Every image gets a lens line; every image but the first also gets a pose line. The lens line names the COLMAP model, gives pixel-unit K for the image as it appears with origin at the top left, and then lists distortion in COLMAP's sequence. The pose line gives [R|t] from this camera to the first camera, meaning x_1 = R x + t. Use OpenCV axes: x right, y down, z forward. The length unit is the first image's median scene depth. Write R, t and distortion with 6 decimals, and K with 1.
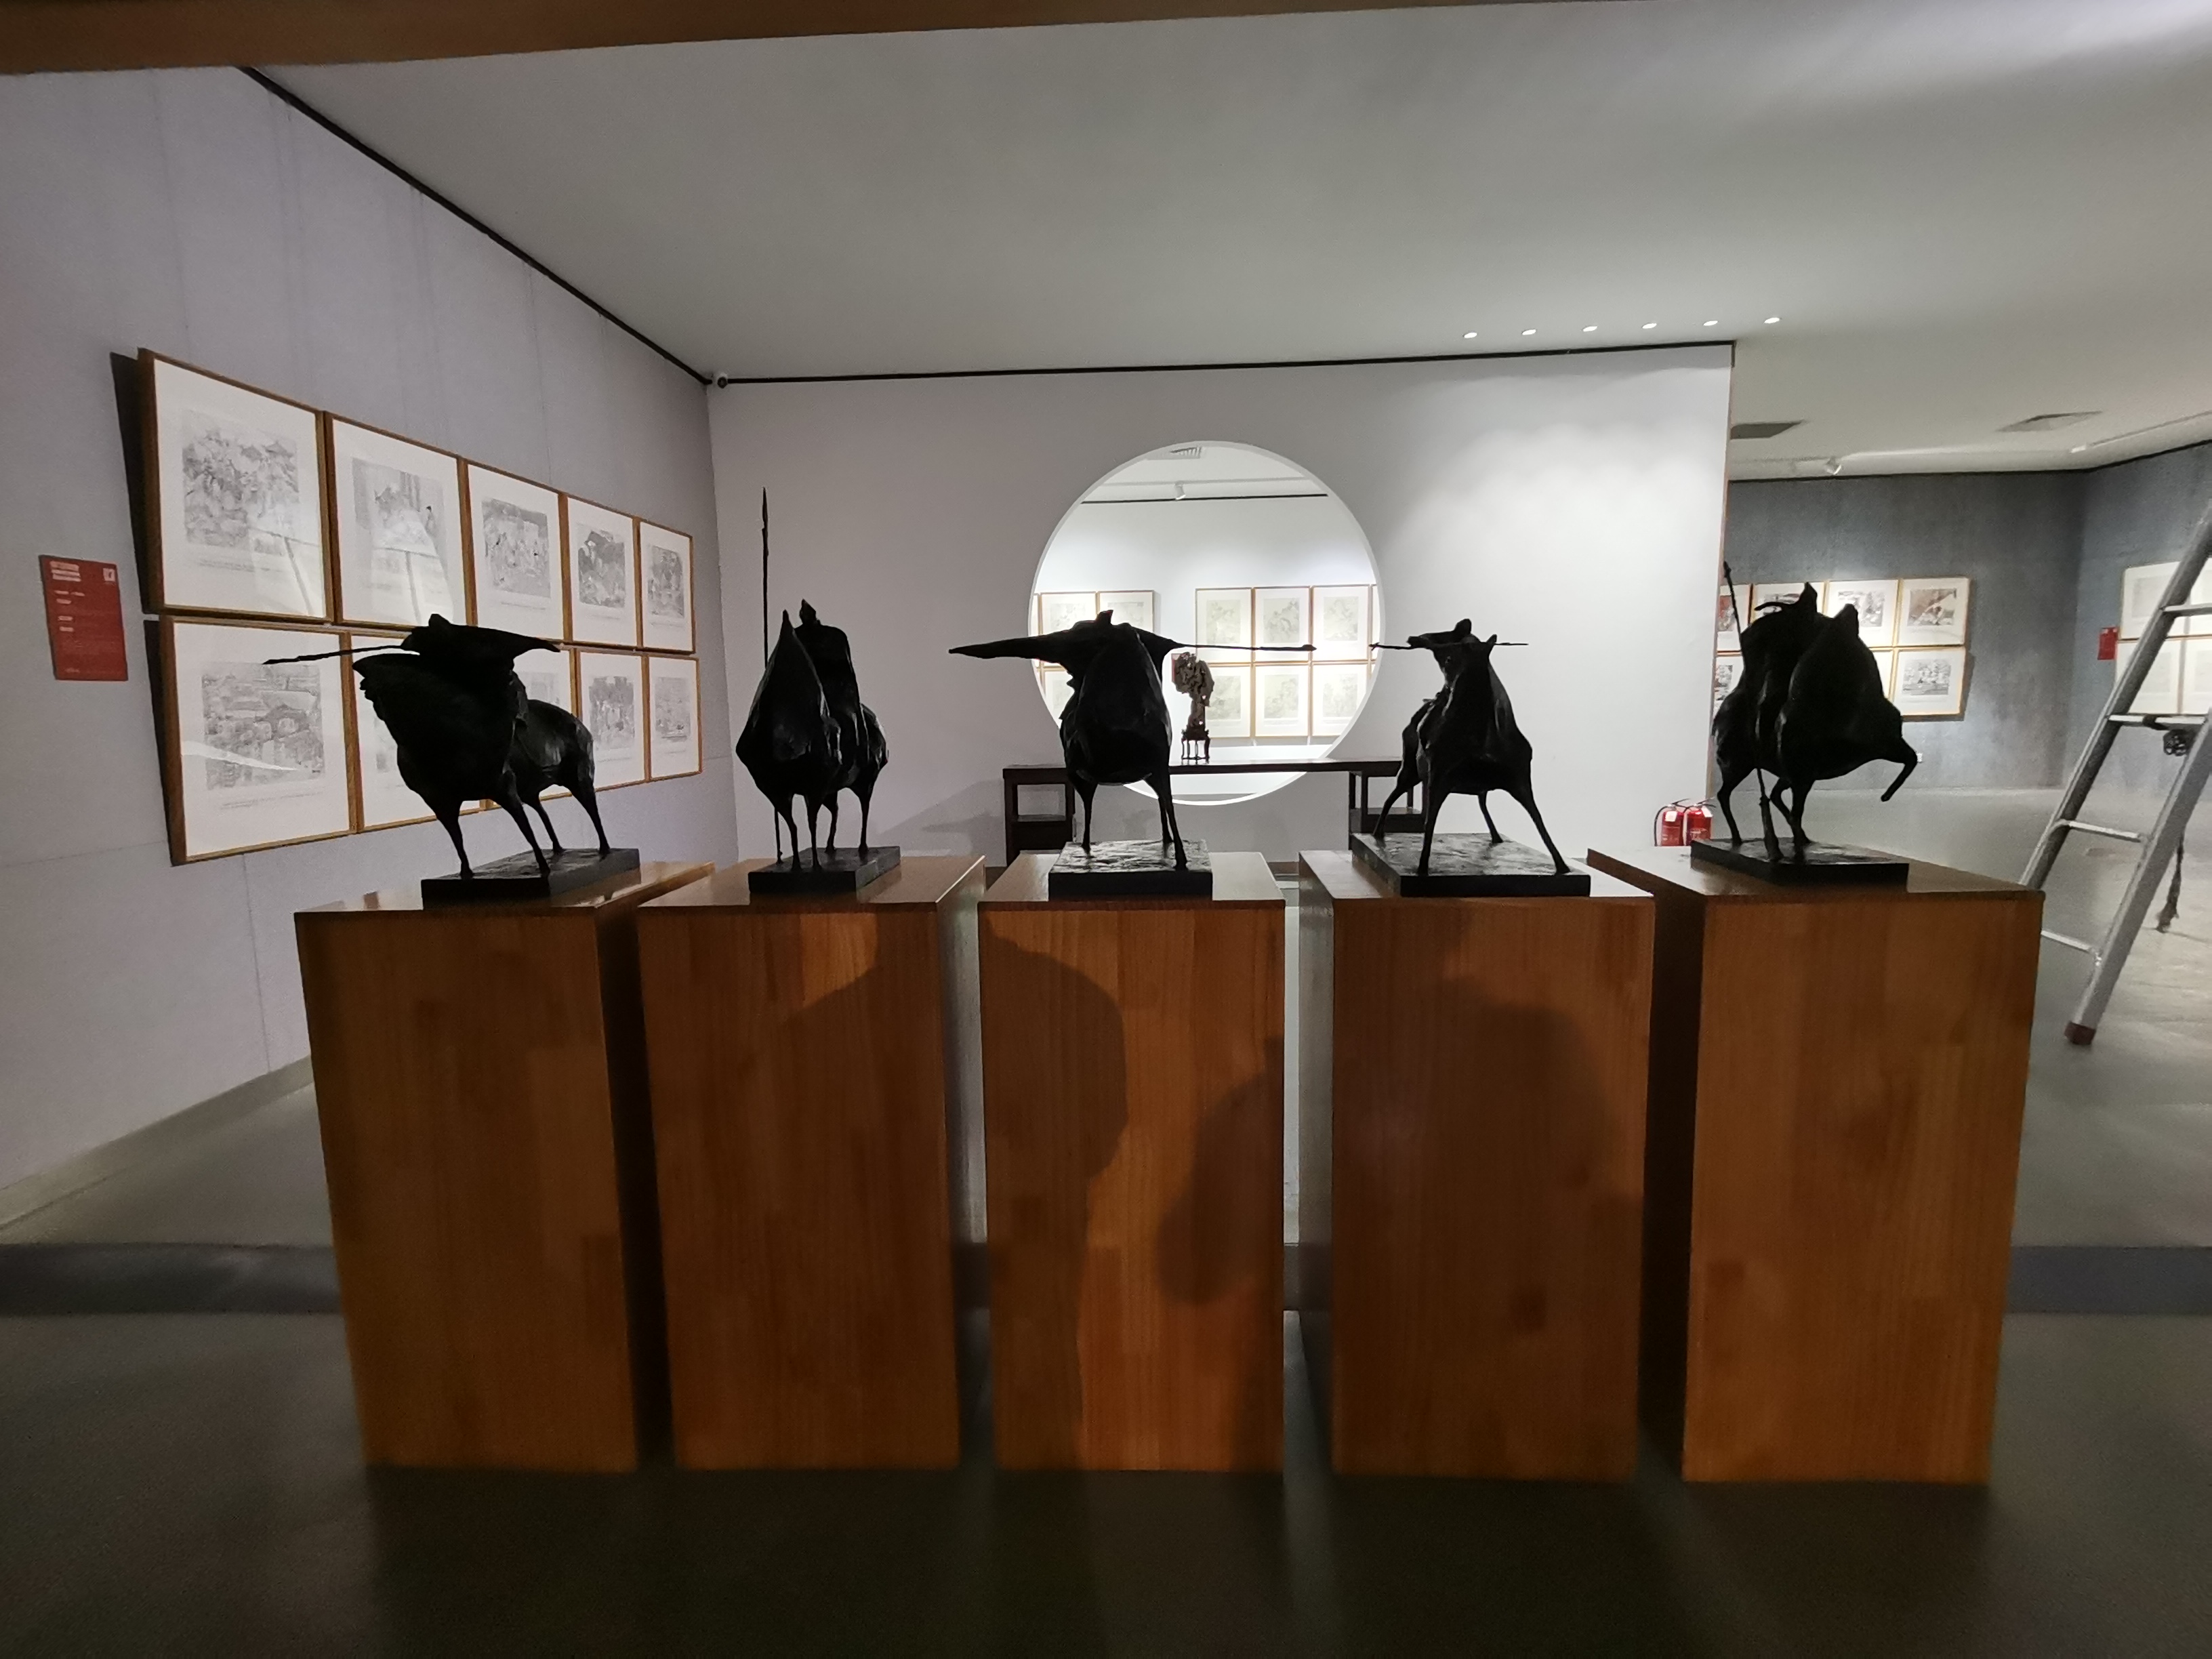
lens RADIAL K [[1118.1, 0, 1103.0], [0, 1118.1, 819.0], [0, 0, 1]] dist [0.000691, -0.000098]
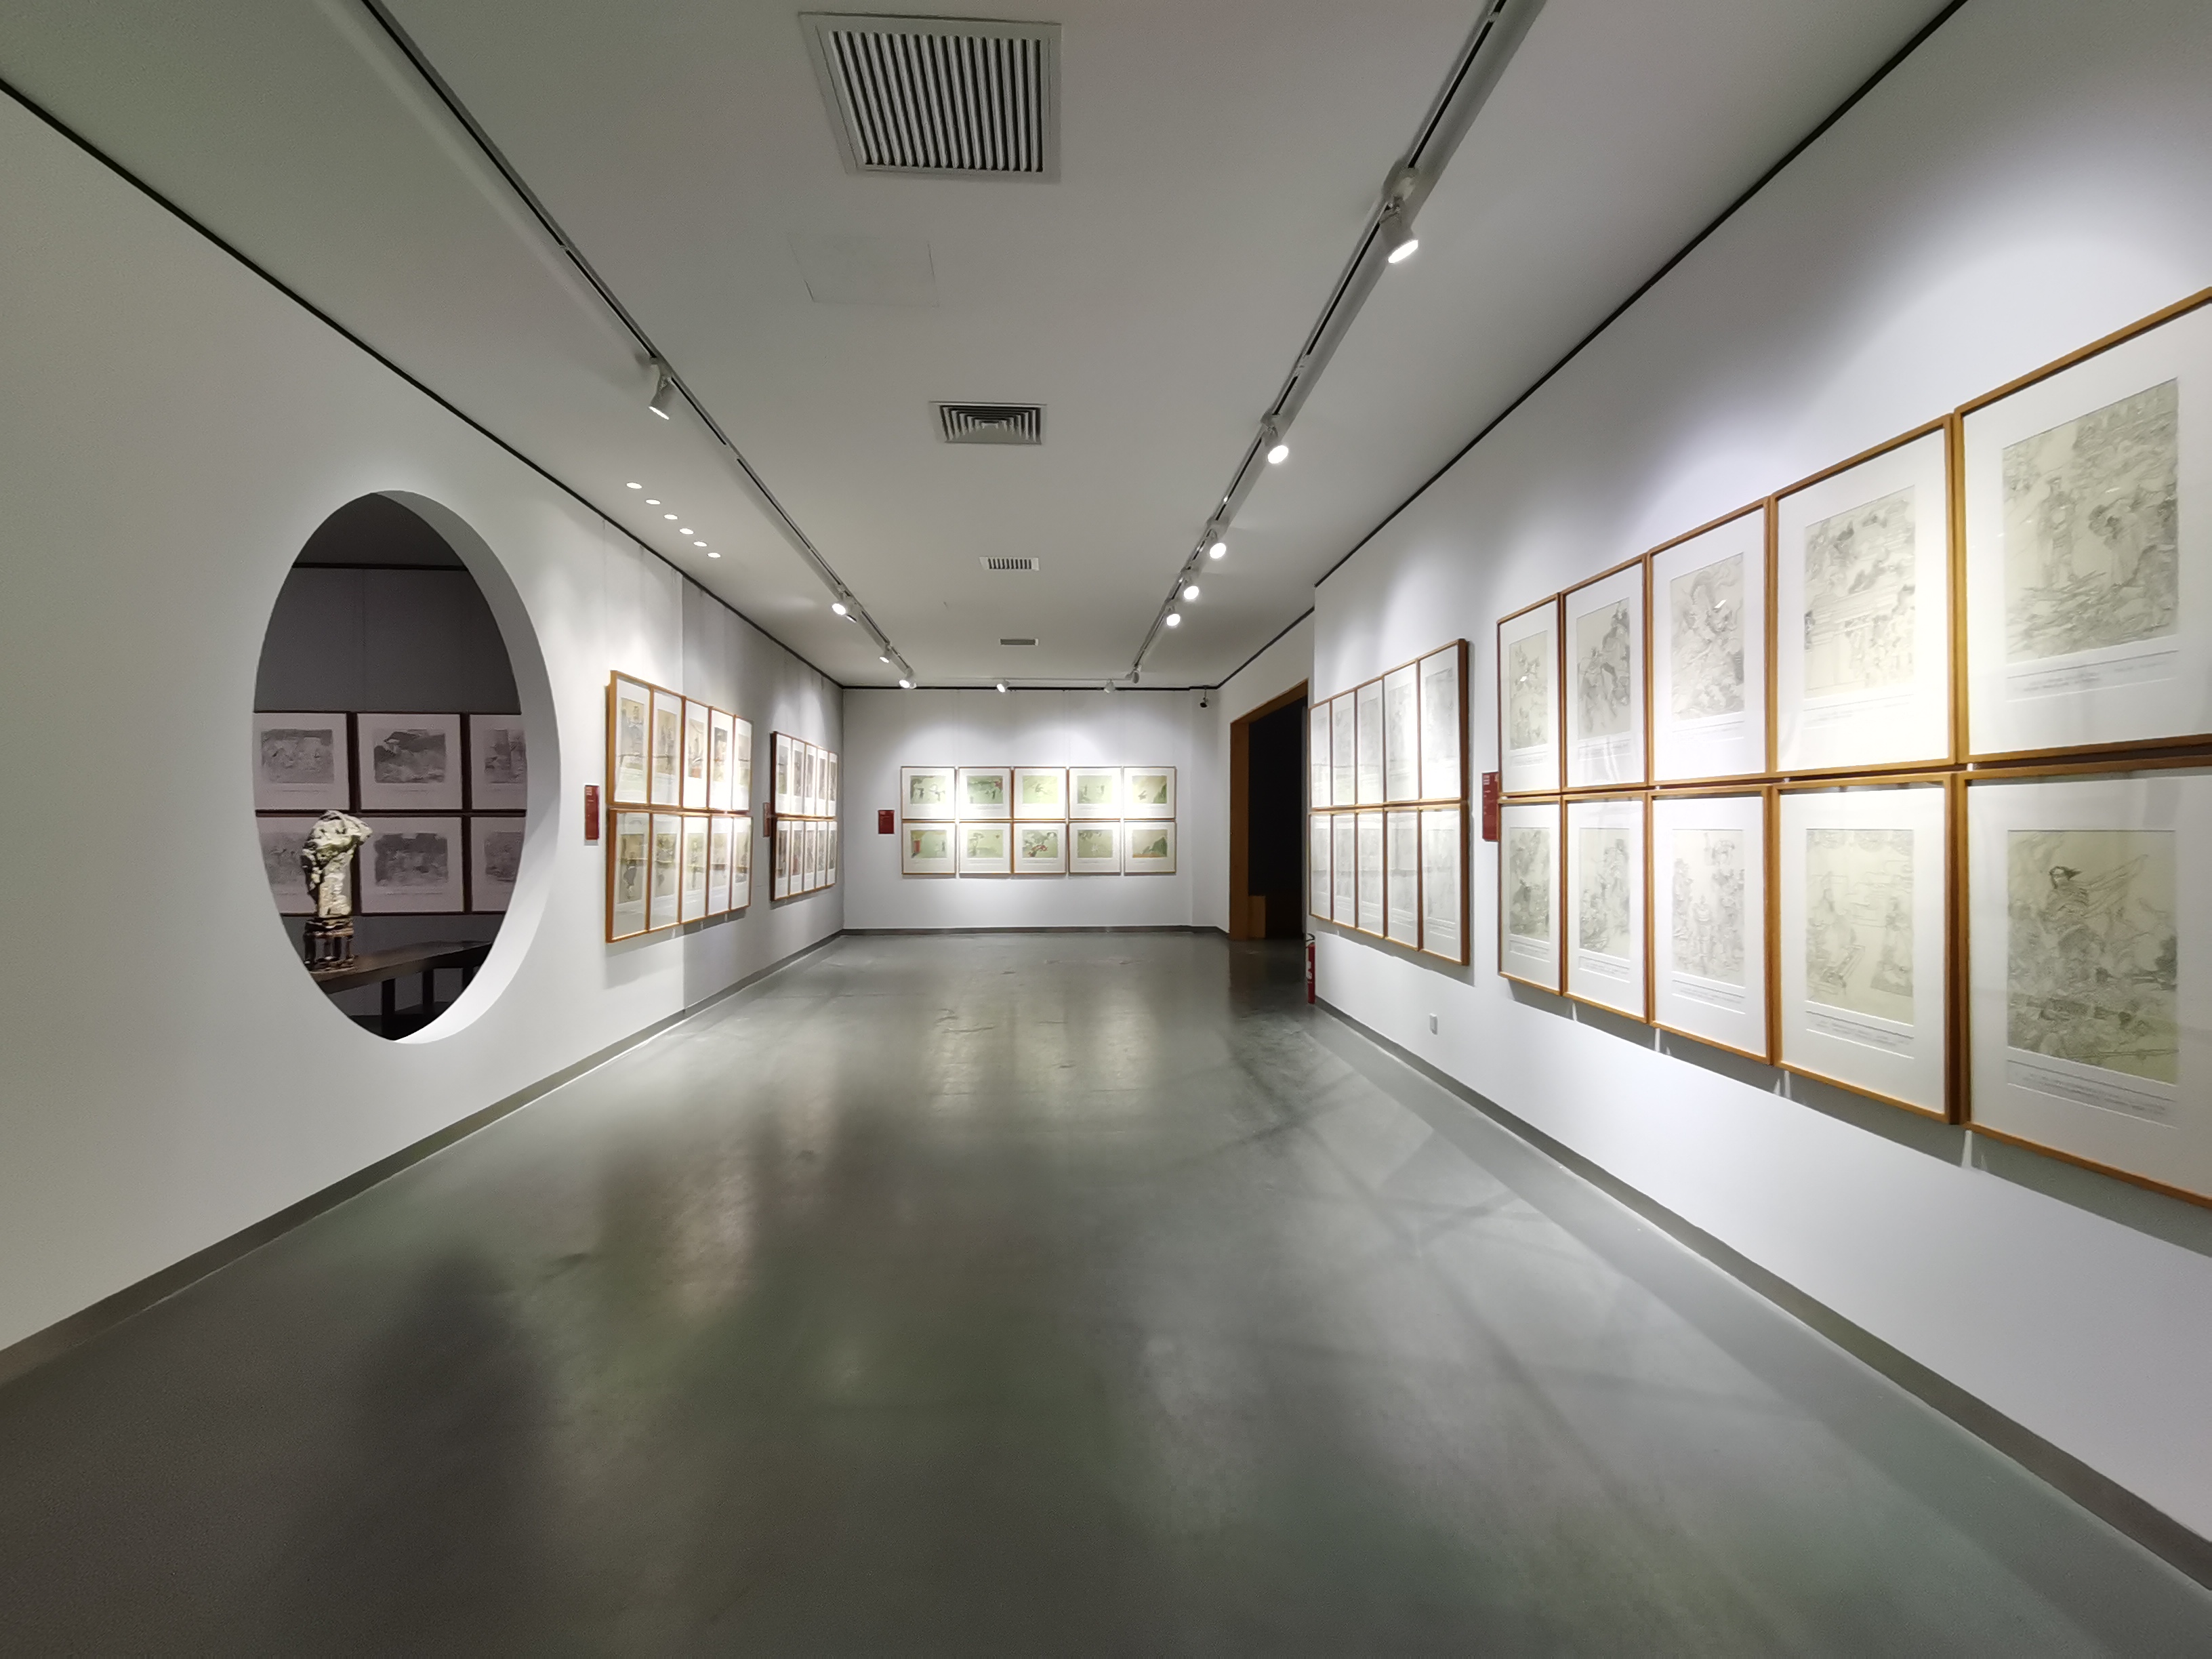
lens RADIAL K [[1118.1, 0, 1110.0], [0, 1118.1, 824.6], [0, 0, 1]] dist [0.000691, -0.000098]
pose [[0.102533, 0.010059, -0.994679, 1.048786], [-0.114859, 0.993380, -0.001794, -0.241756], [0.988076, 0.114431, 0.103010, 1.757063]]
